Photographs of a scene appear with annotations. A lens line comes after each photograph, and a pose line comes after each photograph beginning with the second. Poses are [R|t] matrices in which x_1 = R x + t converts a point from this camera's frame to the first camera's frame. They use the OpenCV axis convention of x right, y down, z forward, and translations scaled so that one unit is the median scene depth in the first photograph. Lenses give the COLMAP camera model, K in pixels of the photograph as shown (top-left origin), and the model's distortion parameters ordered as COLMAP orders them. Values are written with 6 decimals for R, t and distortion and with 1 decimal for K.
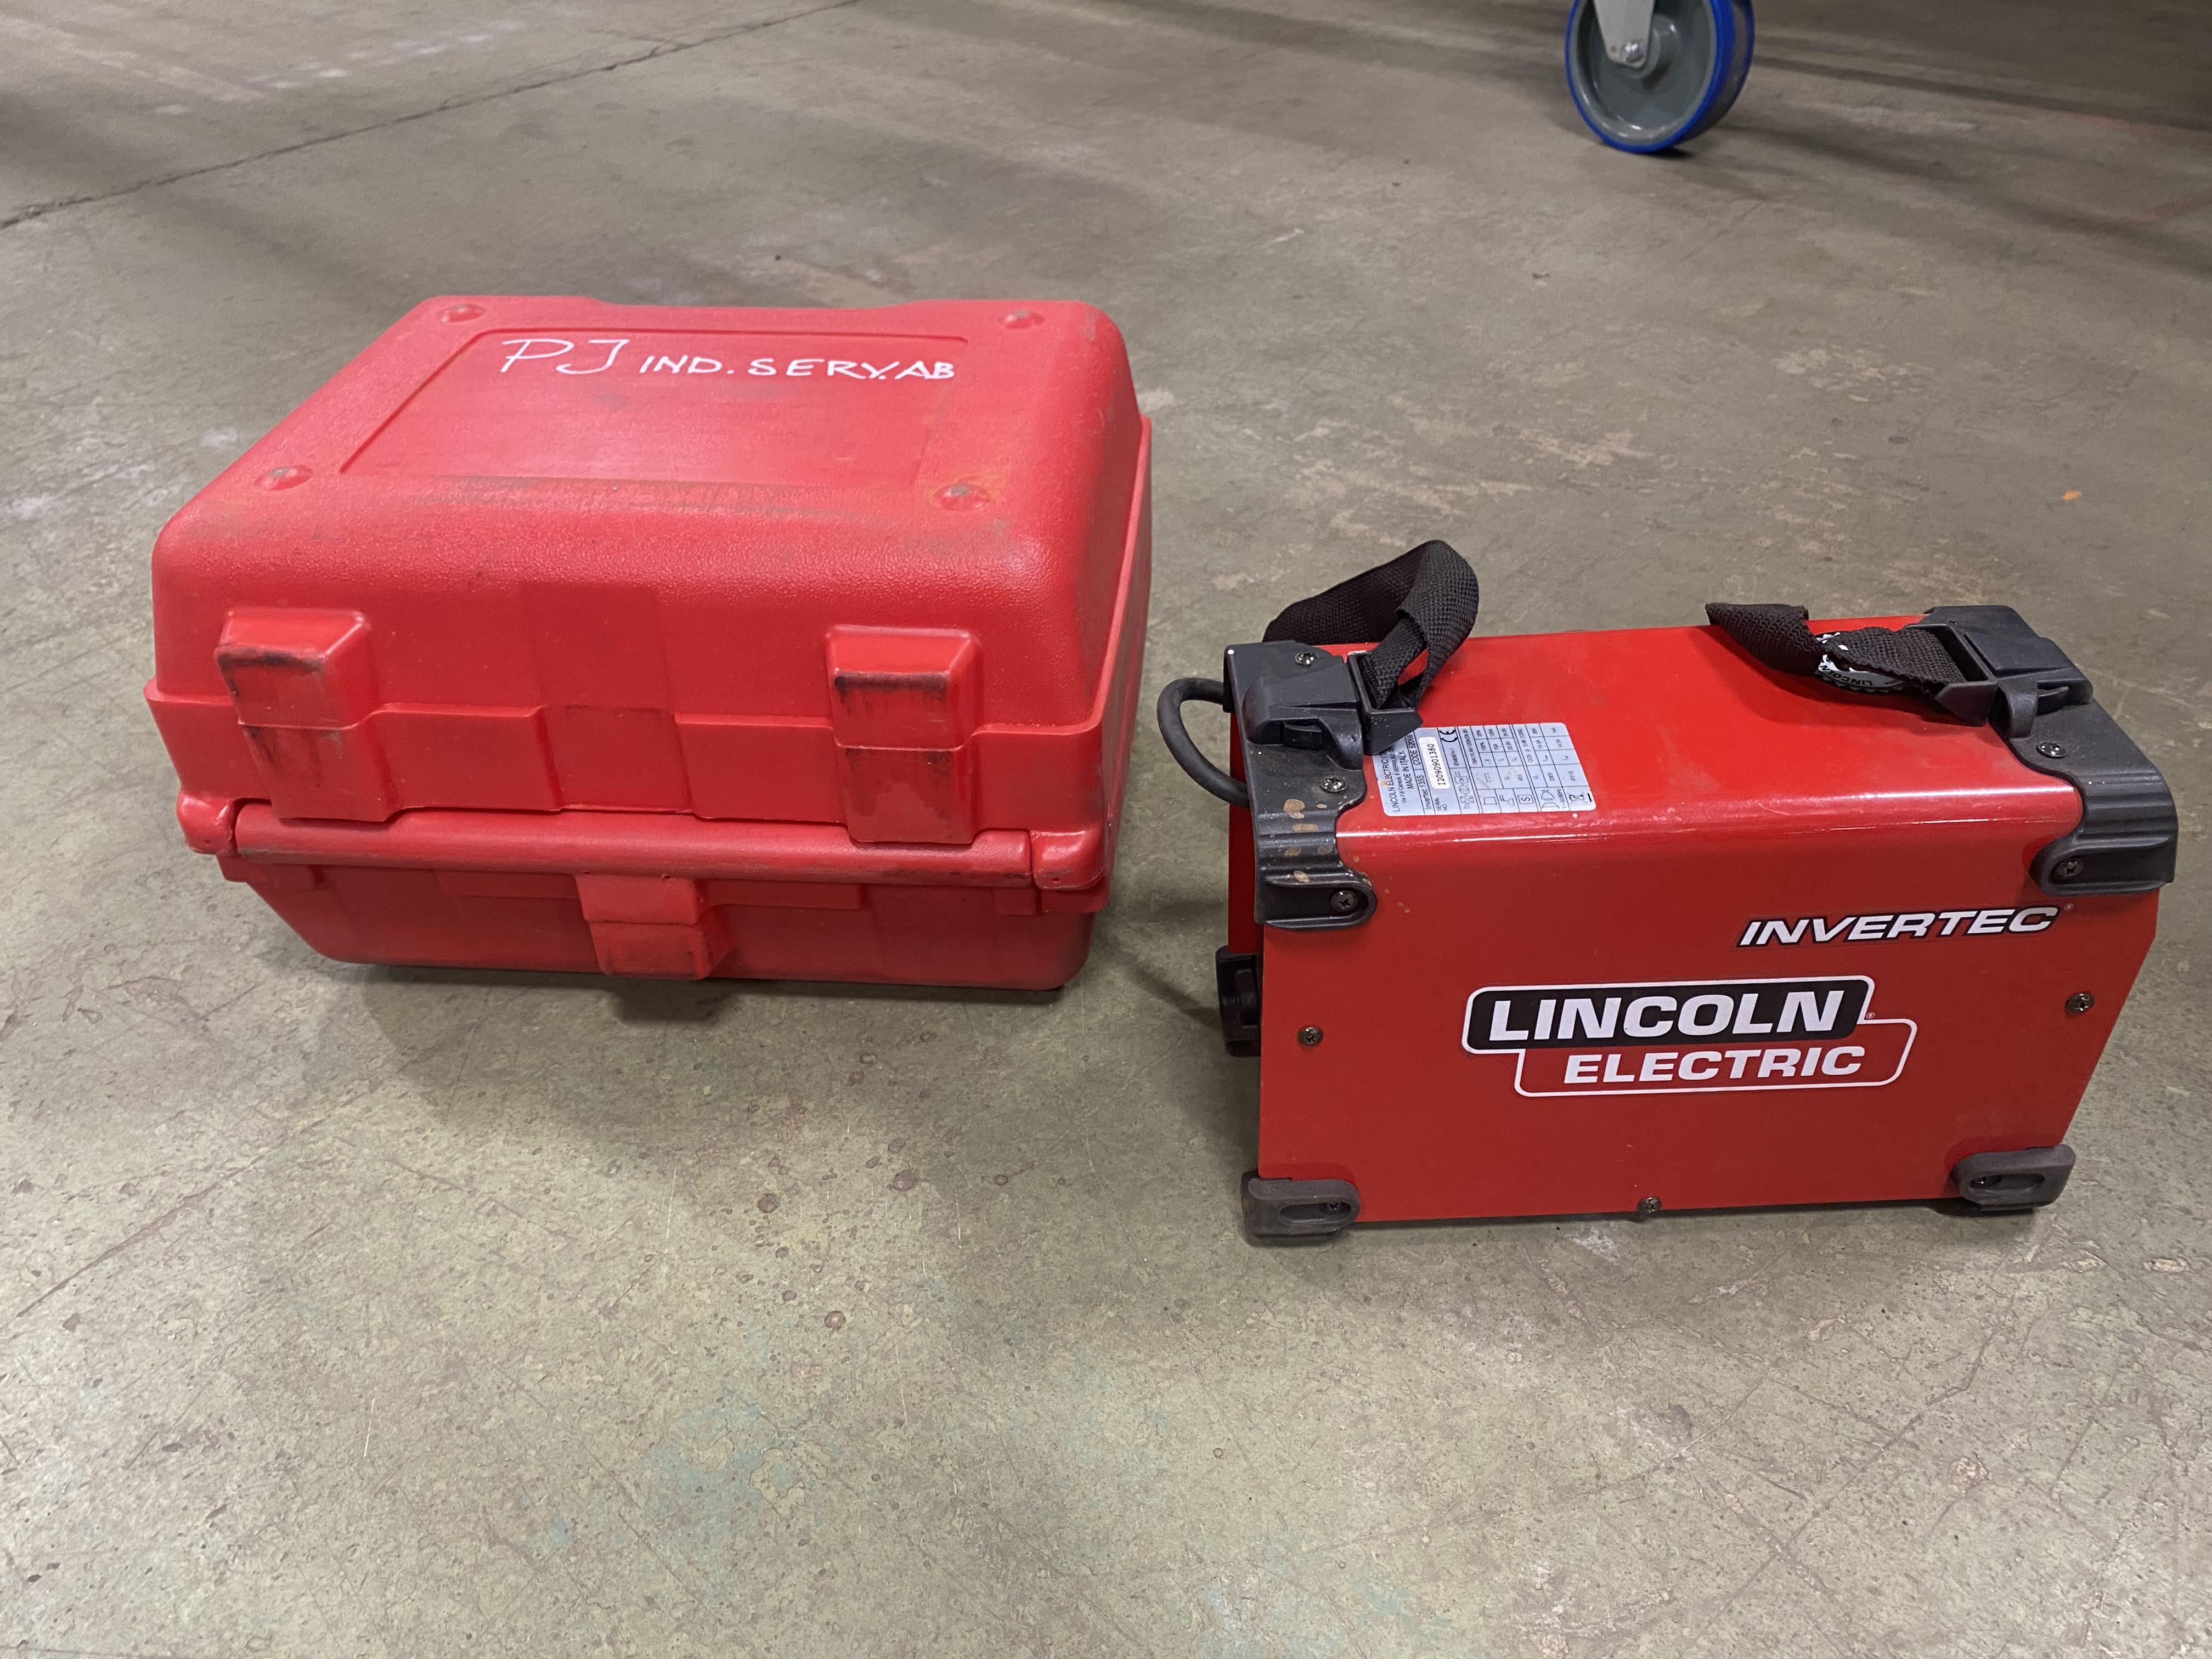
lens RADIAL K [[1620.7, 0, 1050.4], [0, 1620.7, 798.5], [0, 0, 1]] dist [-0.023175, 0.004487]
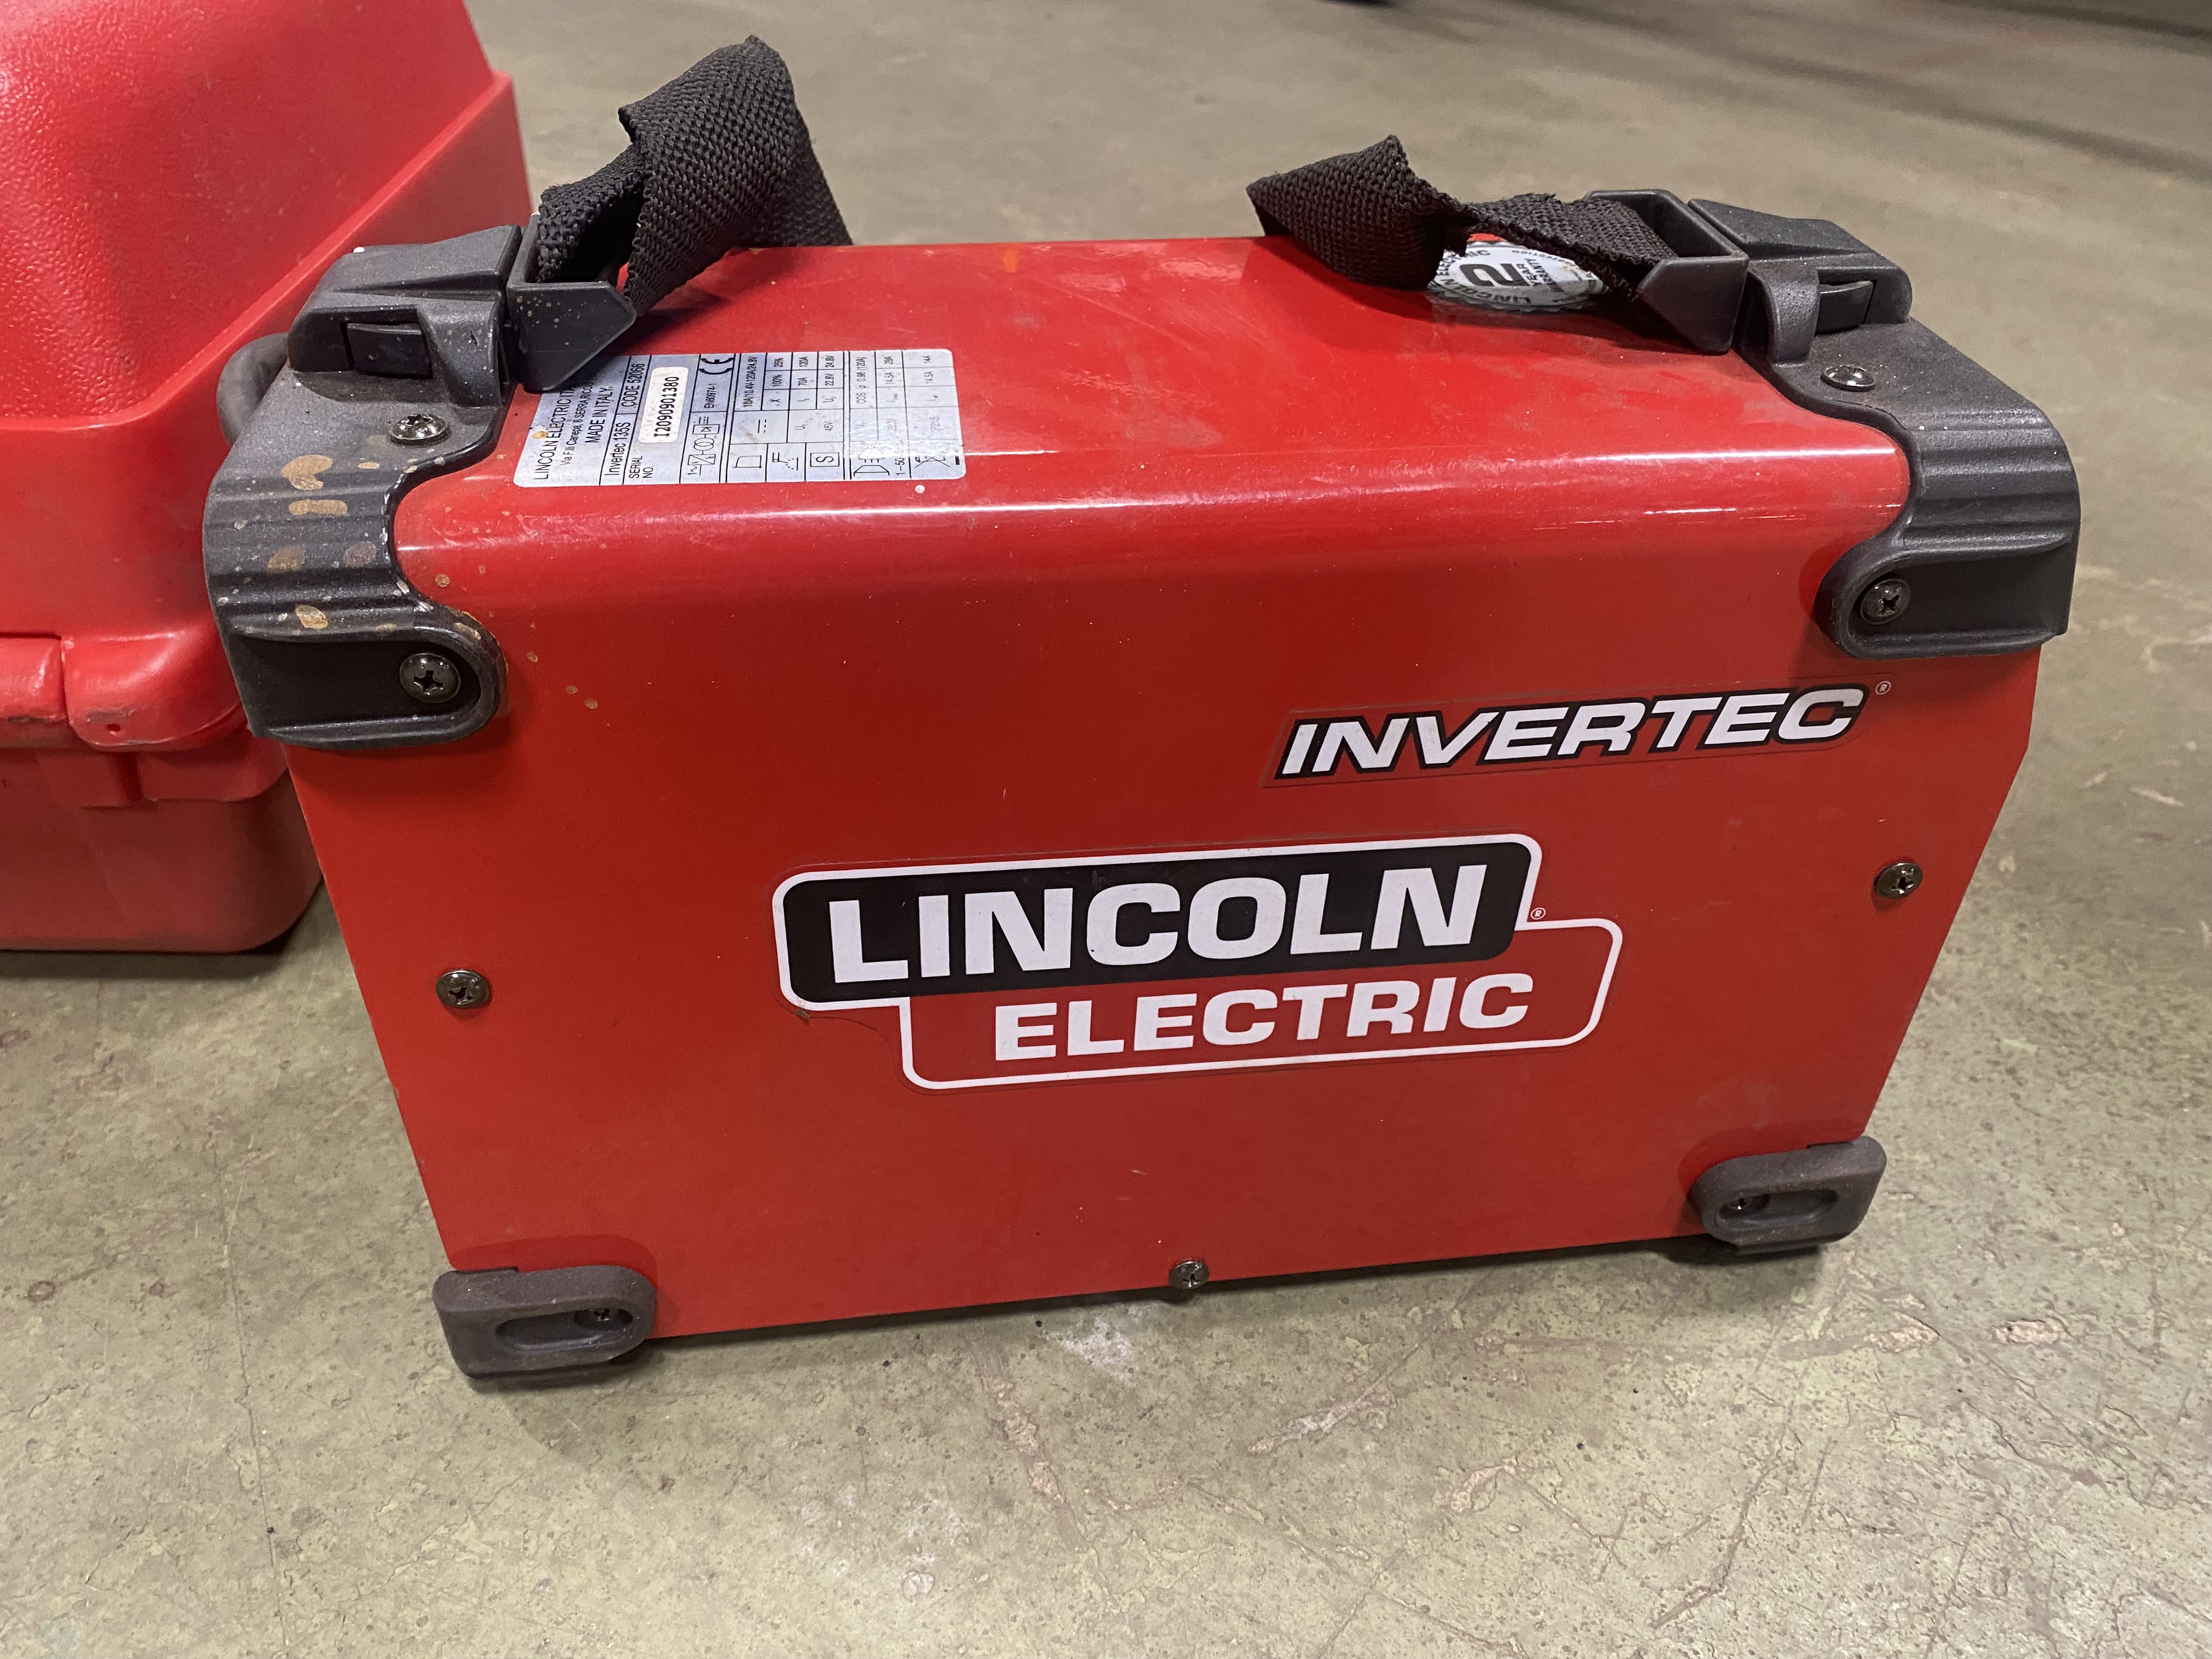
lens RADIAL K [[1673.5, 0, 1068.0], [0, 1673.5, 822.8], [0, 0, 1]] dist [0.053904, -0.123682]
pose [[0.987847, -0.019245, 0.154235, 0.256483], [0.019097, 0.999815, 0.002441, 0.096250], [-0.154253, 0.000534, 0.988031, 0.448483]]
